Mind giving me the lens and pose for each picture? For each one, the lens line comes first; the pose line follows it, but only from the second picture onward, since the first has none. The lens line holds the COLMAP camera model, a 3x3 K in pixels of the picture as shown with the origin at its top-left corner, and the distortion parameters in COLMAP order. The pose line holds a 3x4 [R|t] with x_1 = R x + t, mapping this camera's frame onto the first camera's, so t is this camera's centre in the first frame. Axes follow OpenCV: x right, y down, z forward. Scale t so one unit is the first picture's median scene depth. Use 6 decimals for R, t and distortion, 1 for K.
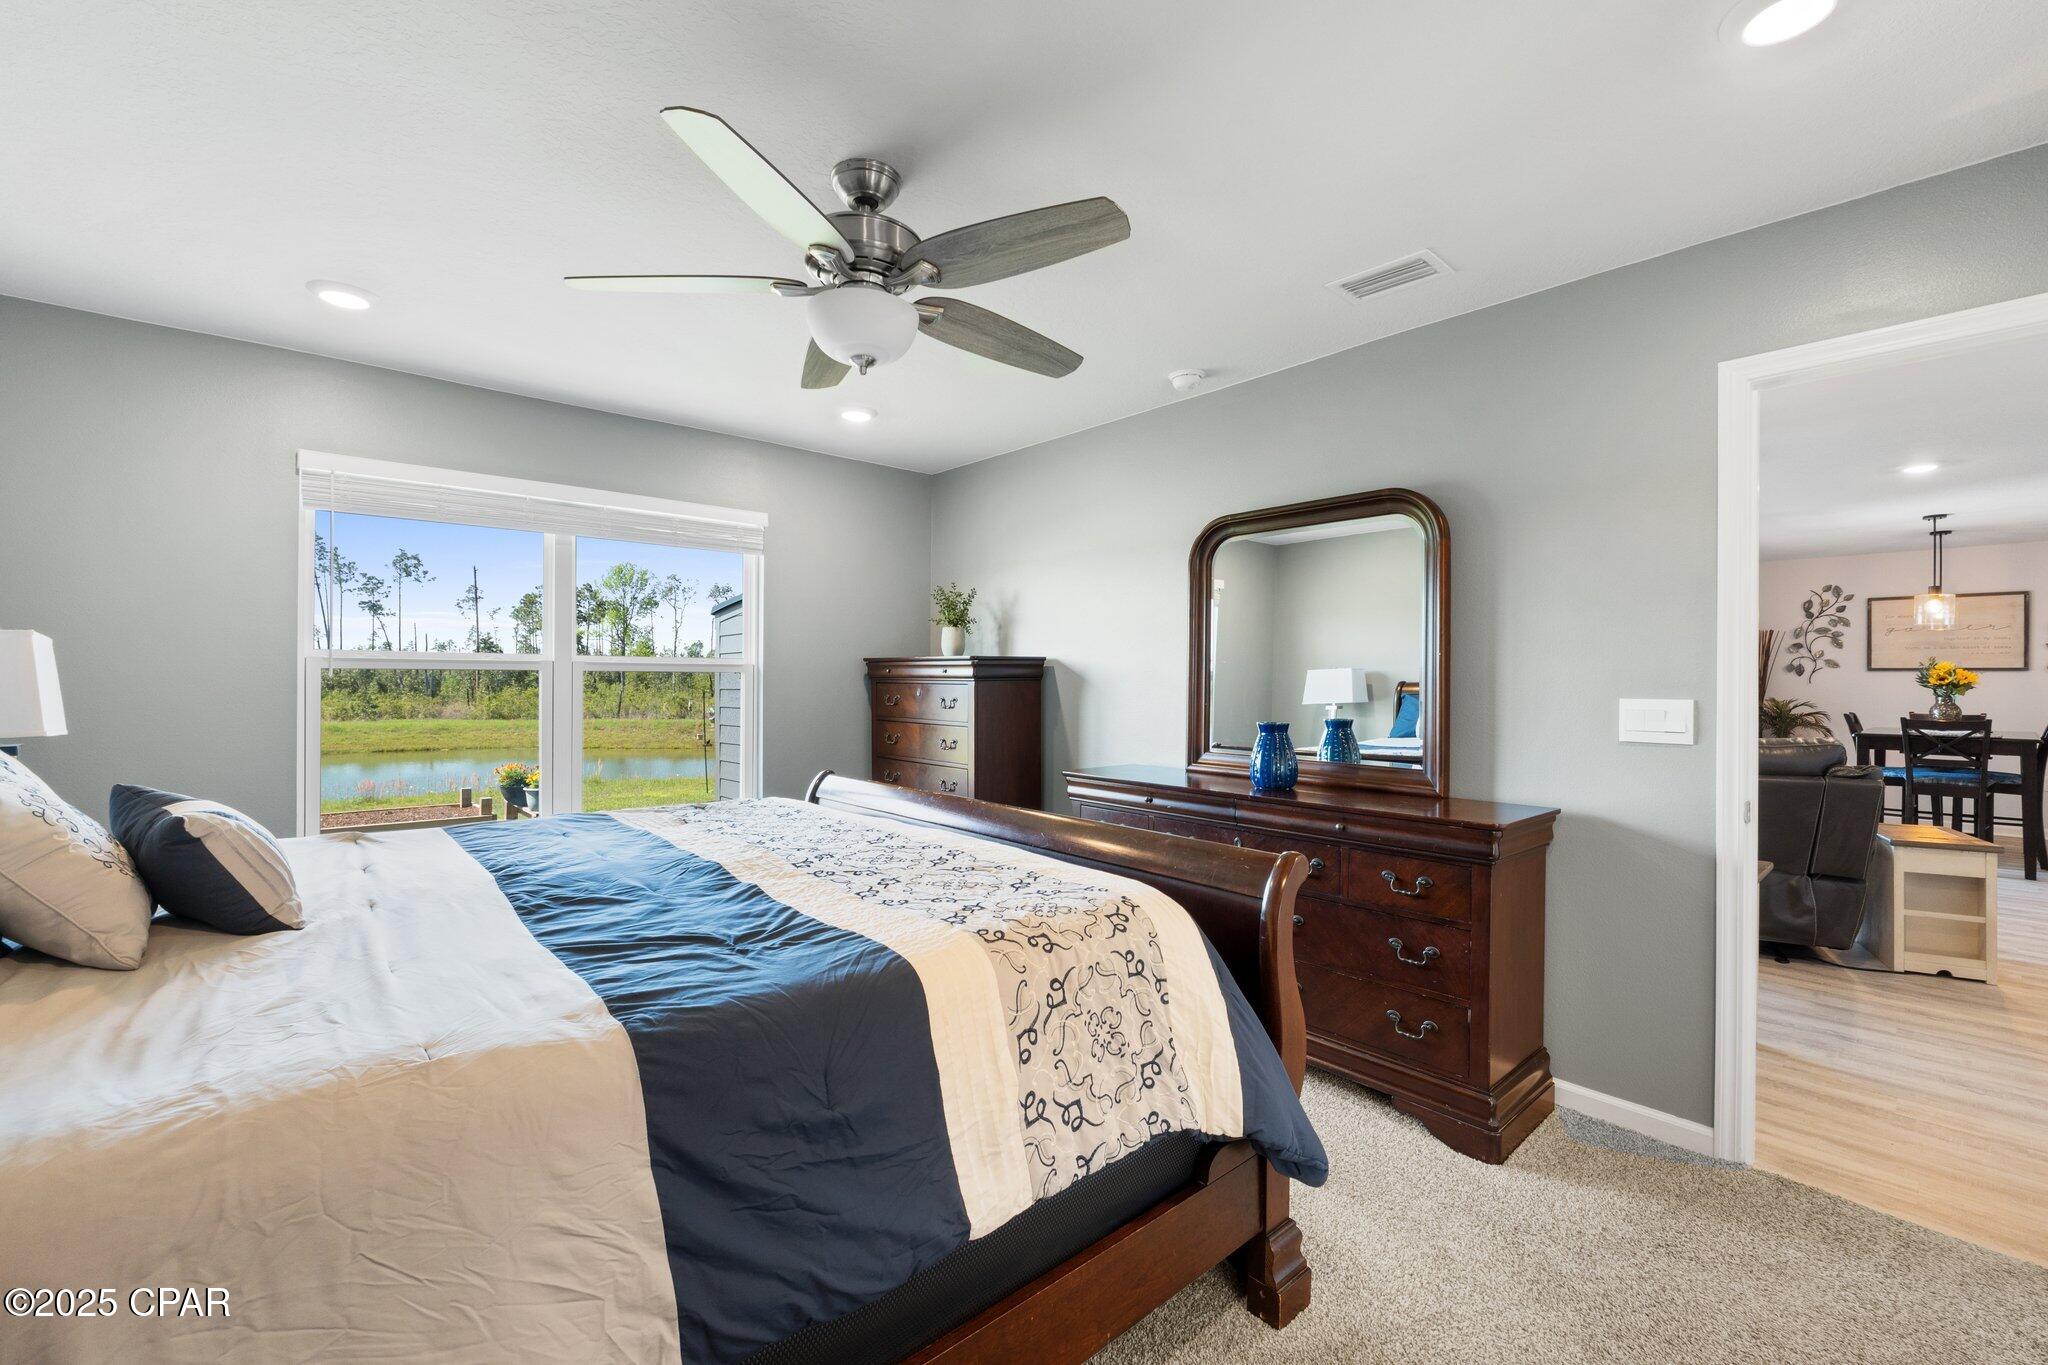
lens RADIAL K [[867.3, 0, 1003.9], [0, 867.3, 680.6], [0, 0, 1]] dist [-0.009146, 0.000685]
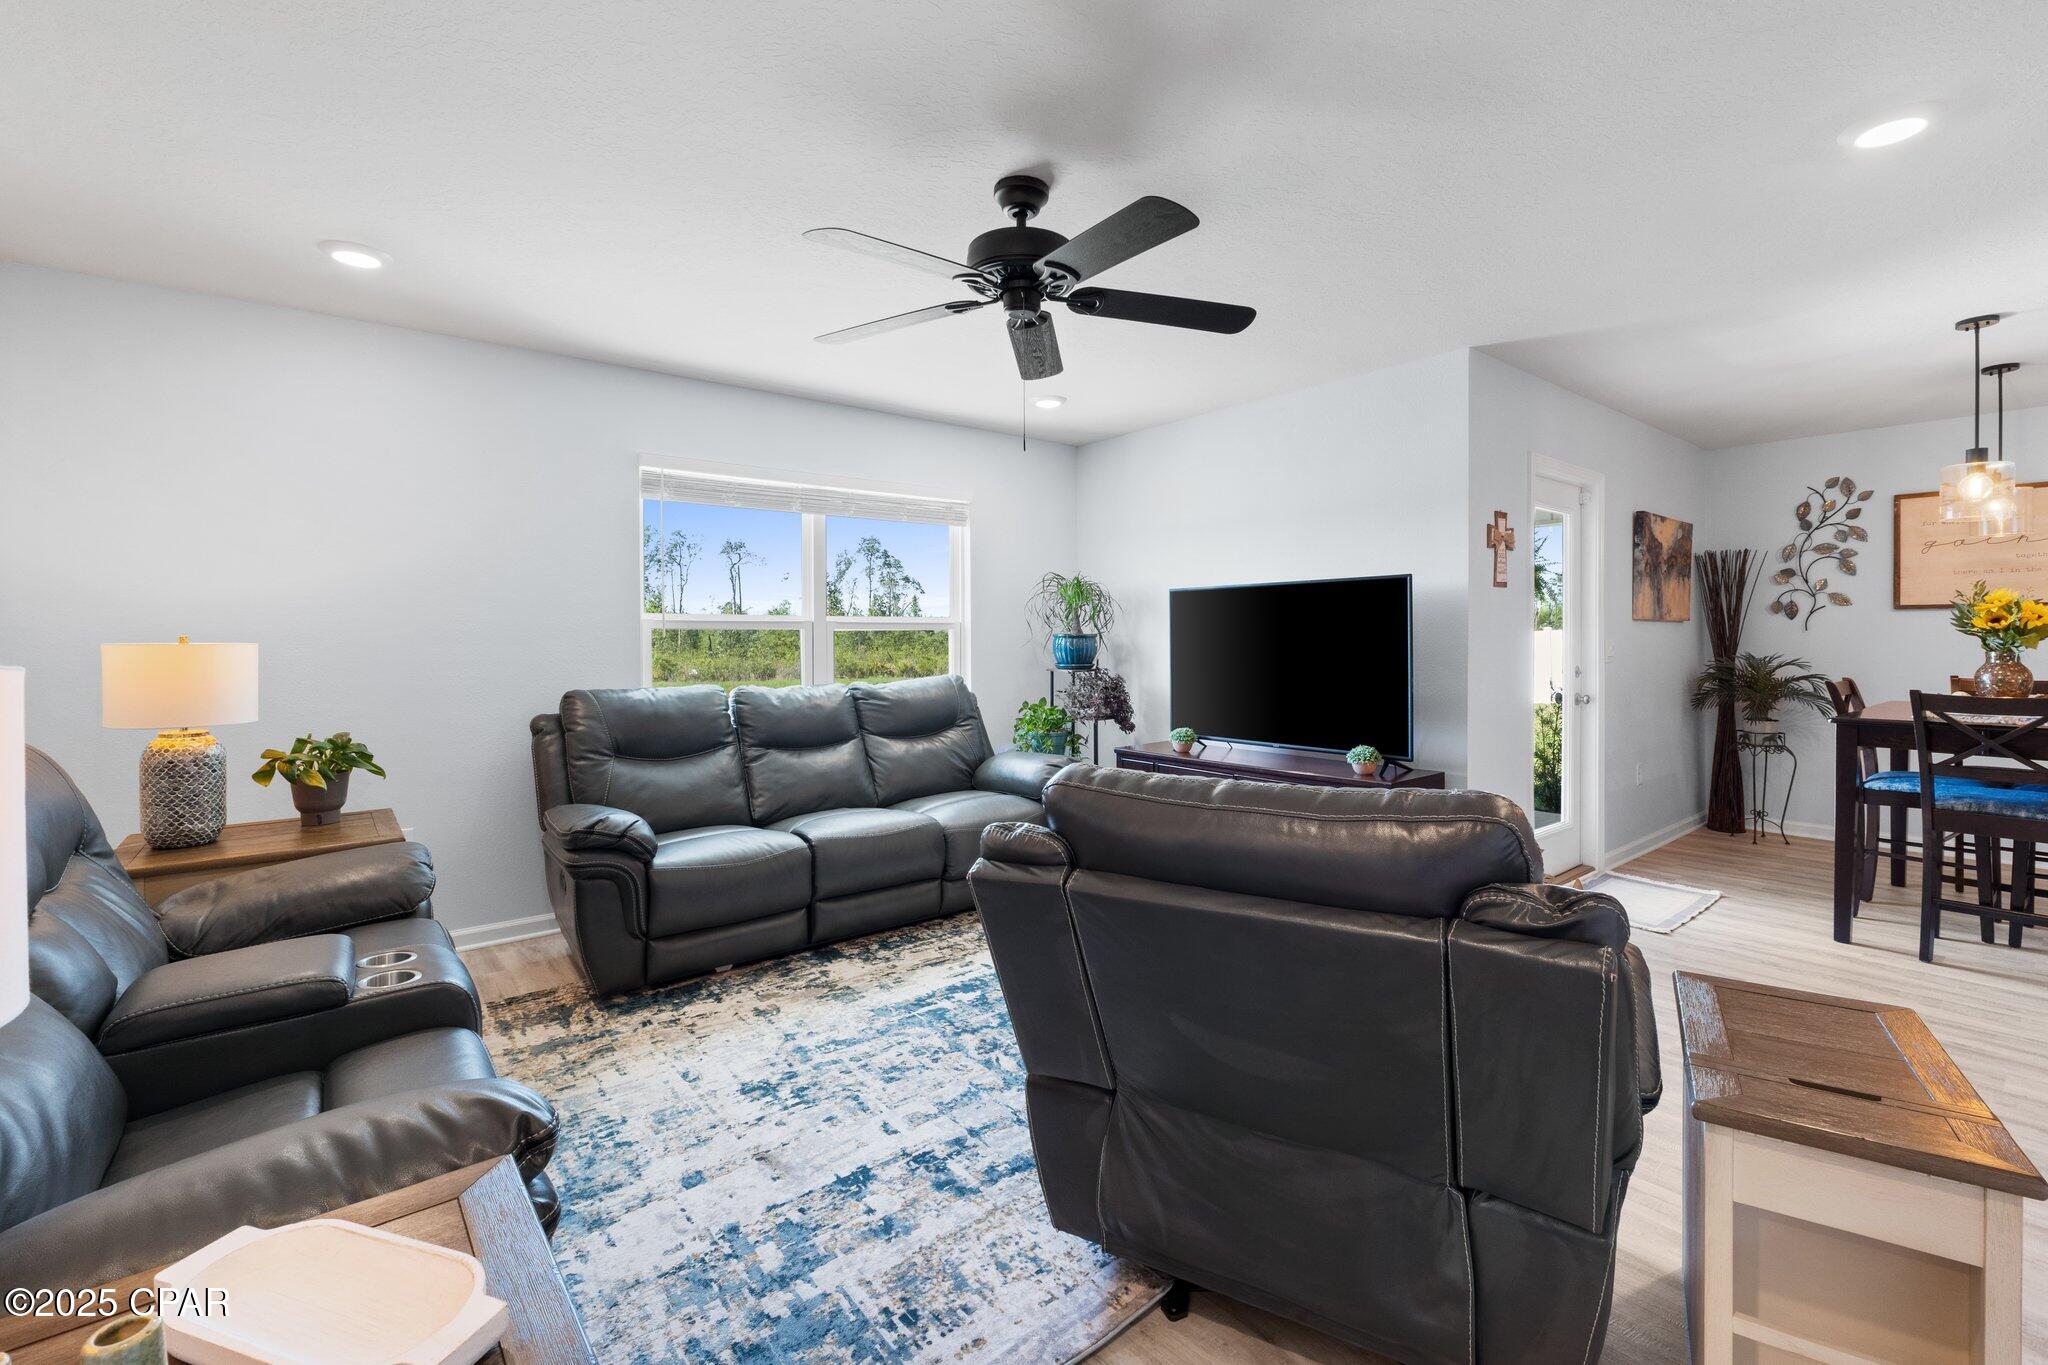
lens RADIAL K [[867.3, 0, 1025.6], [0, 867.3, 645.4], [0, 0, 1]] dist [-0.009146, 0.000685]
pose [[0.998435, -0.009170, -0.055174, 0.390542], [0.009756, 0.999899, 0.010354, 0.002544], [0.055074, -0.010876, 0.998423, 0.322467]]
